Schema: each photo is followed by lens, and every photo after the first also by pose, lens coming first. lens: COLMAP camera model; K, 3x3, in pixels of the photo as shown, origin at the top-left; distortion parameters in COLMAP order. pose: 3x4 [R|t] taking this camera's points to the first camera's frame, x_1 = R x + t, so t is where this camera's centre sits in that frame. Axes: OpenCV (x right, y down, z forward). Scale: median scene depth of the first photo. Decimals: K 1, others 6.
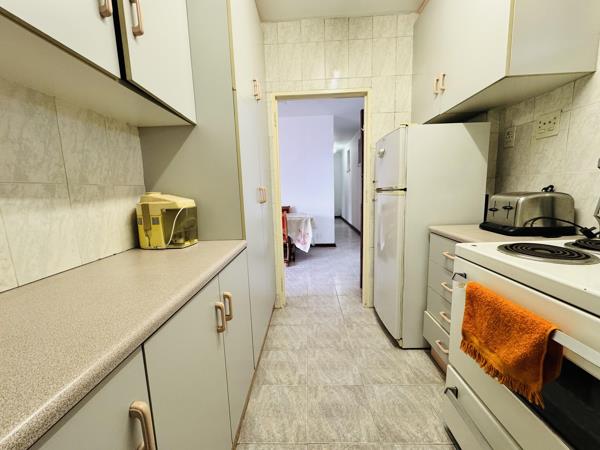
lens RADIAL K [[240.8, 0, 300.0], [0, 240.8, 225.0], [0, 0, 1]] dist [-0.000193, -0.000036]
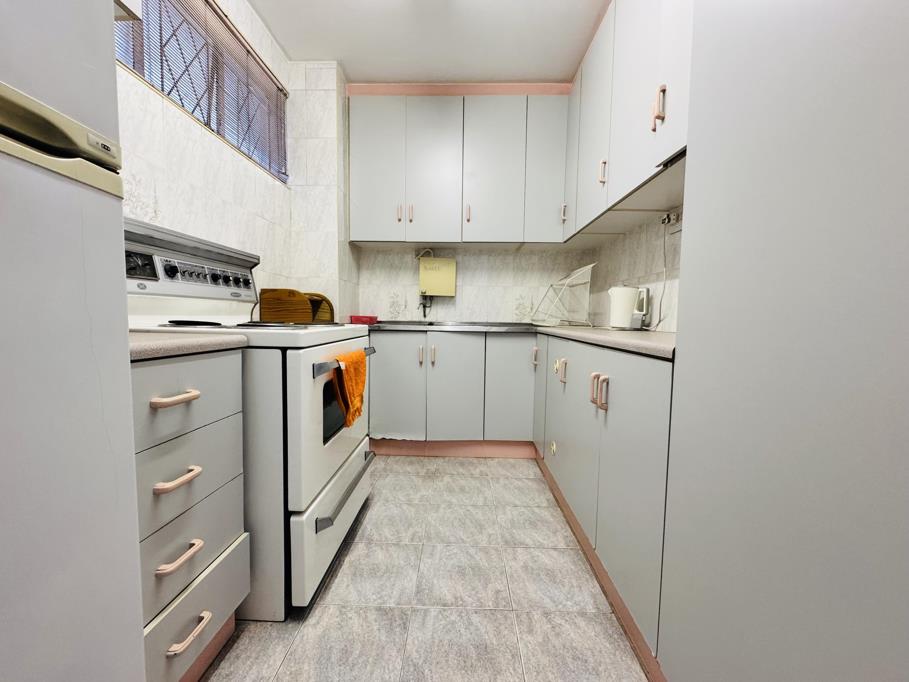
lens RADIAL K [[364.8, 0, 454.5], [0, 364.8, 341.0], [0, 0, 1]] dist [-0.000193, -0.000036]
pose [[-0.999838, 0.017973, -0.000545, 0.180767], [0.017477, 0.978519, 0.205415, -0.090523], [0.004226, 0.205372, -0.978675, 1.779746]]
